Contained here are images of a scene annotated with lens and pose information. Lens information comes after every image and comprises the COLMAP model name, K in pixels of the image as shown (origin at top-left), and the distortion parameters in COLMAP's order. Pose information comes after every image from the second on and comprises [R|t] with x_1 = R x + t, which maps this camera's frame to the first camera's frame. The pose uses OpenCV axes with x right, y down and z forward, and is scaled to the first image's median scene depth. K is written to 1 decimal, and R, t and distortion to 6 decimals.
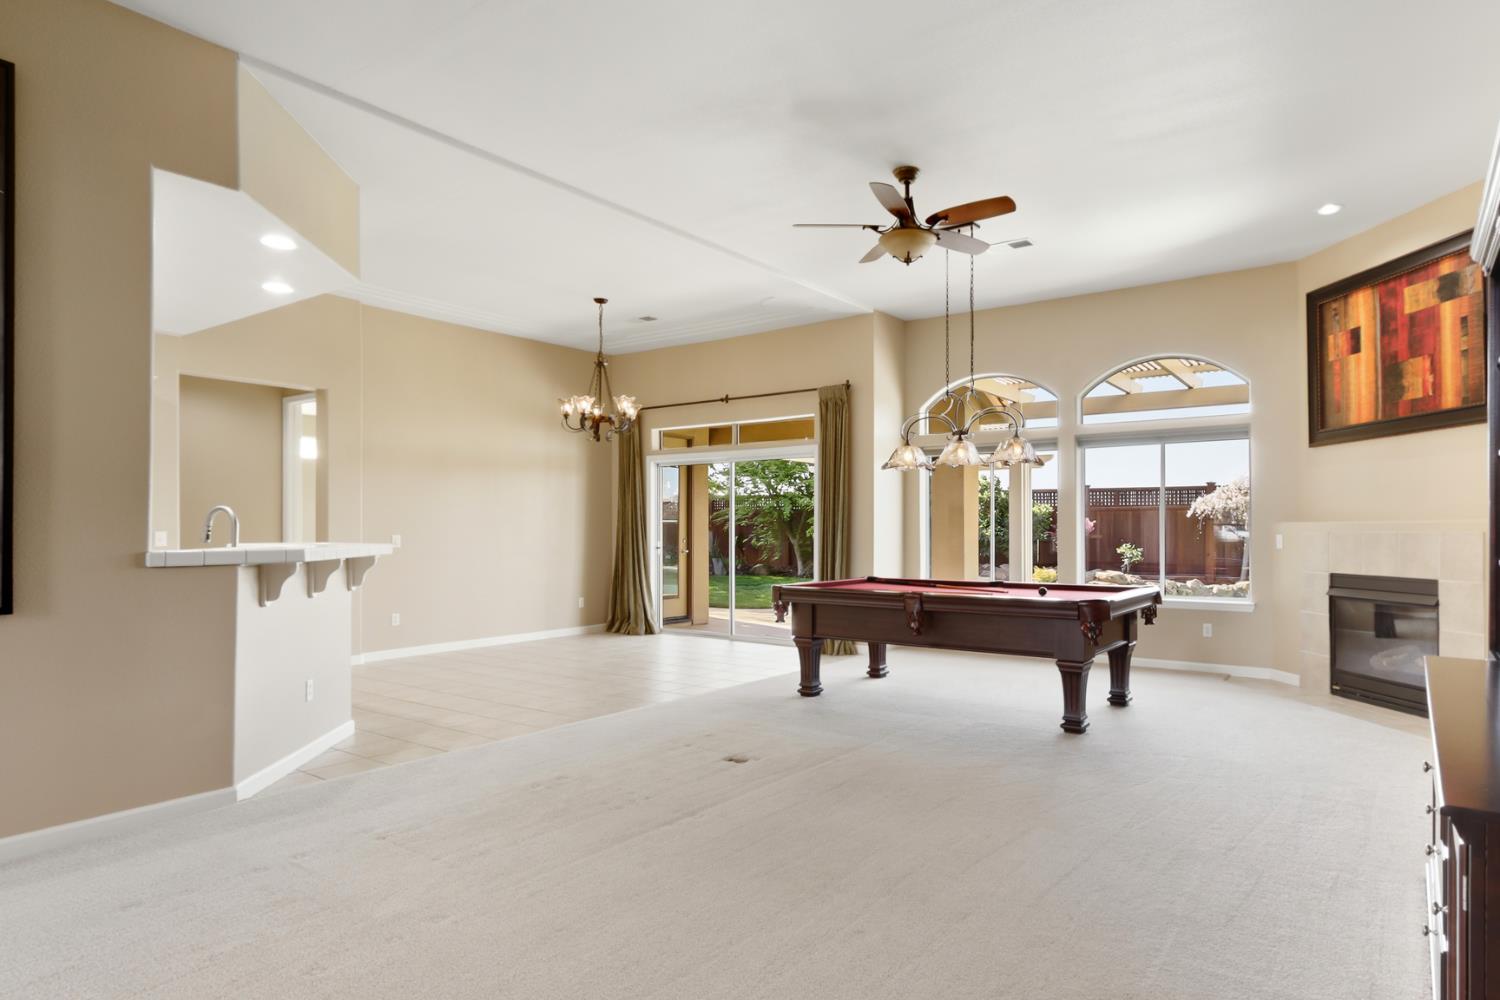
lens RADIAL K [[835.0, 0, 873.6], [0, 835.0, 523.3], [0, 0, 1]] dist [-0.000048, 0.001332]
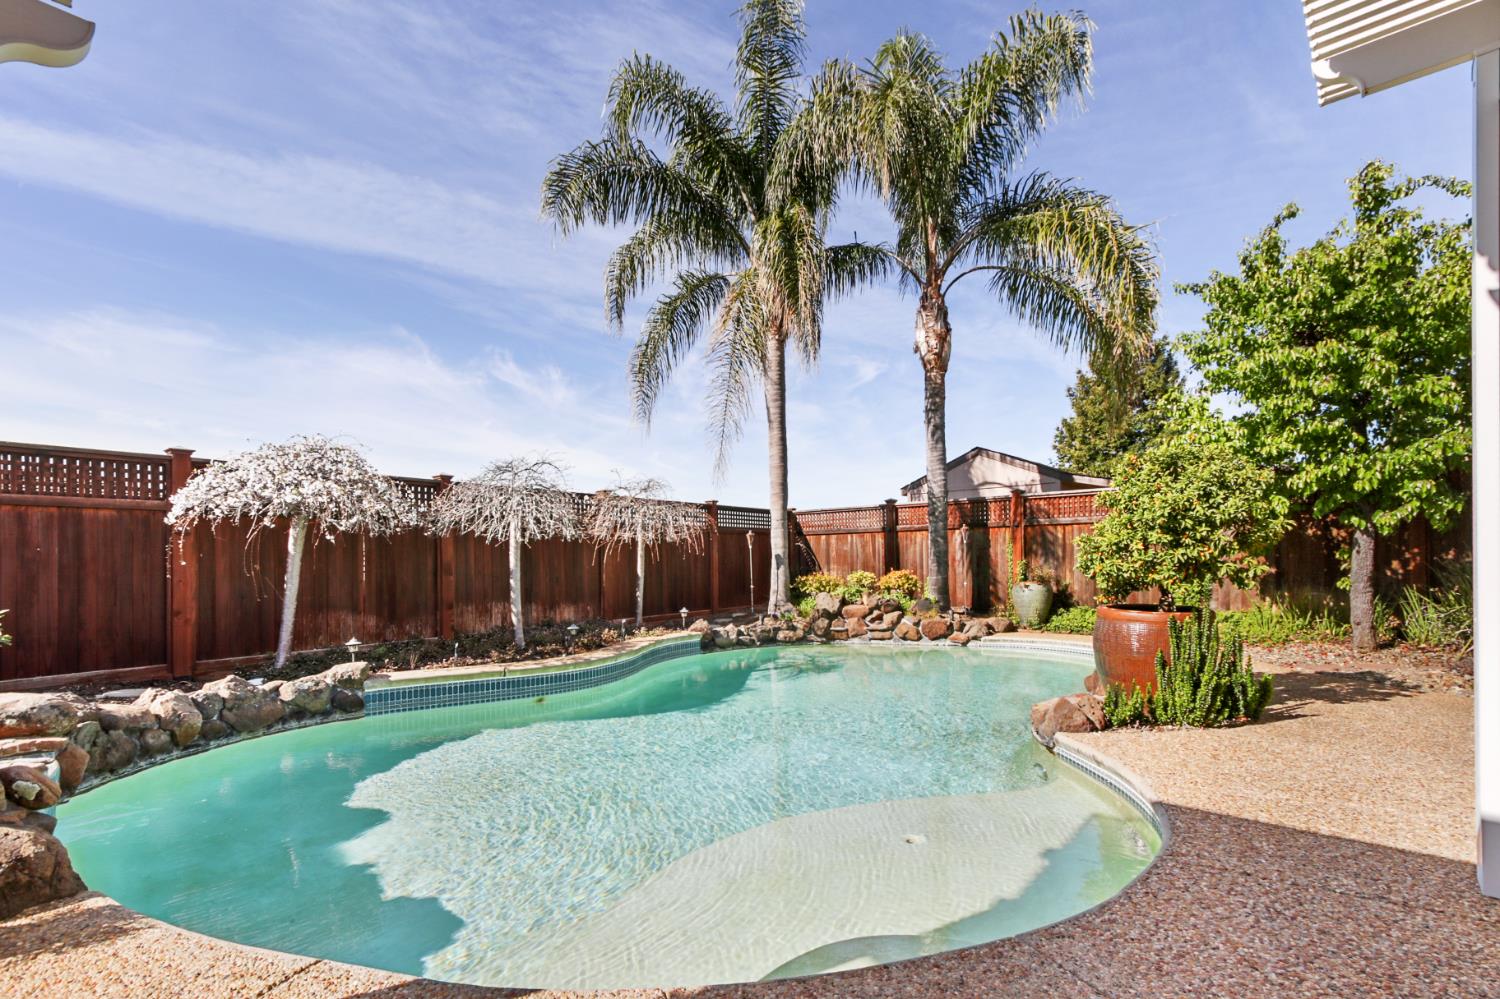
lens RADIAL K [[707.2, 0, 752.3], [0, 707.2, 568.2], [0, 0, 1]] dist [0.001231, 0.000687]
pose [[0.159974, -0.009230, 0.987078, 0.213547], [0.006838, 0.999943, 0.008242, 0.033842], [-0.987097, 0.005431, 0.160028, 1.748422]]
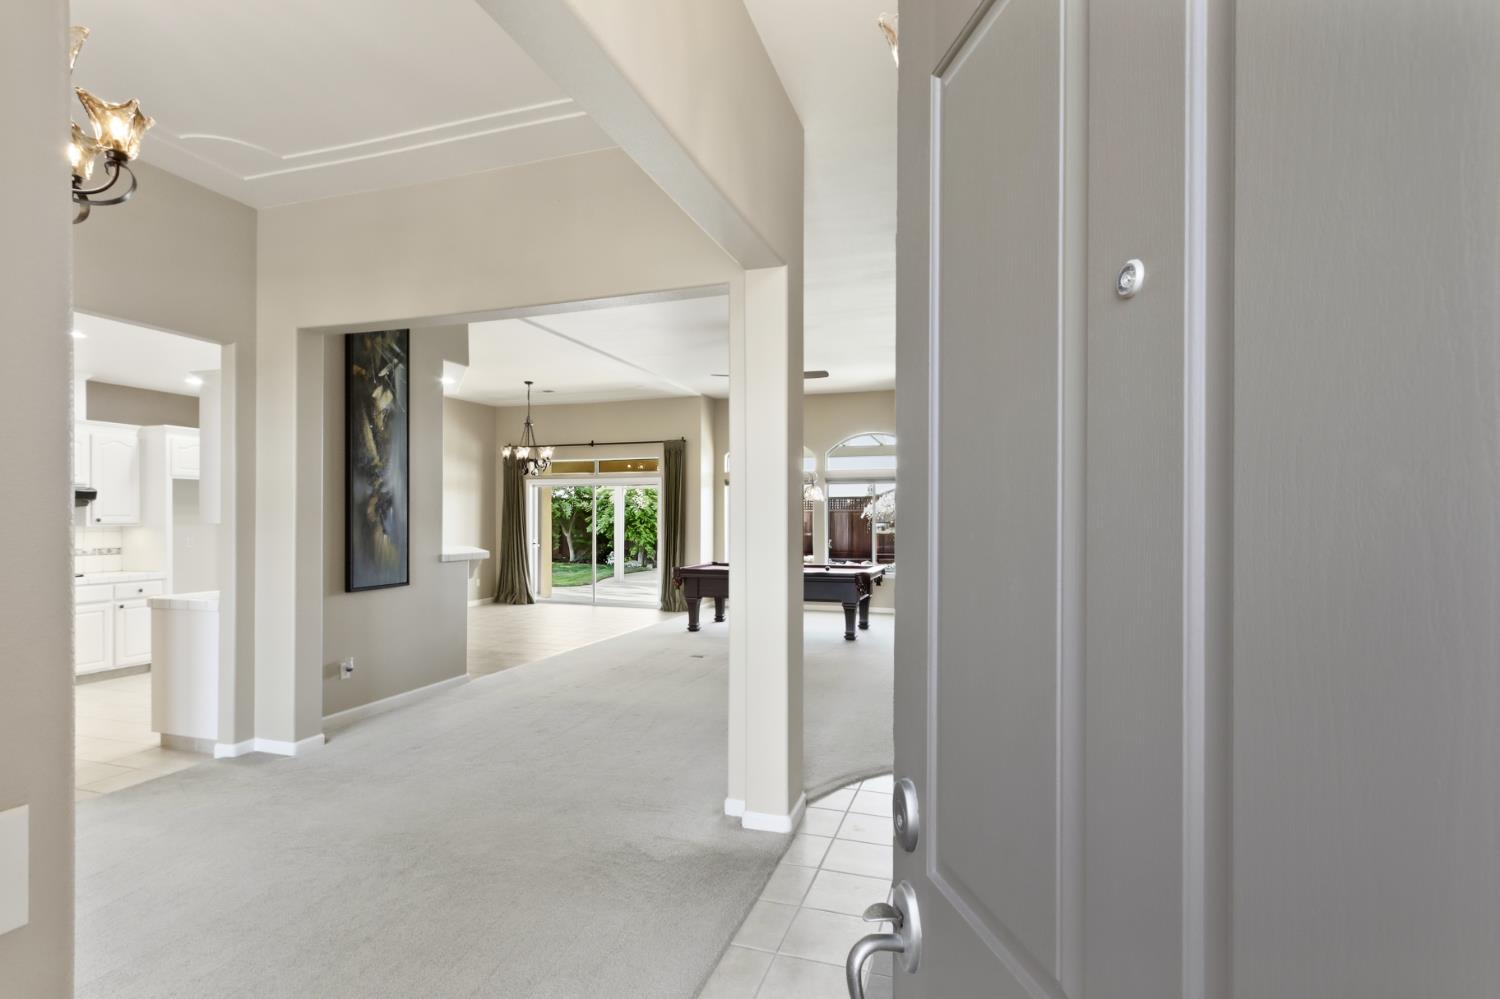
lens RADIAL K [[721.2, 0, 748.9], [0, 721.2, 516.7], [0, 0, 1]] dist [0.002006, 0.000951]
pose [[0.969930, 0.003962, 0.243354, -0.317706], [-0.004713, 0.999986, 0.002503, -0.034049], [-0.243340, -0.003575, 0.969934, -0.458986]]
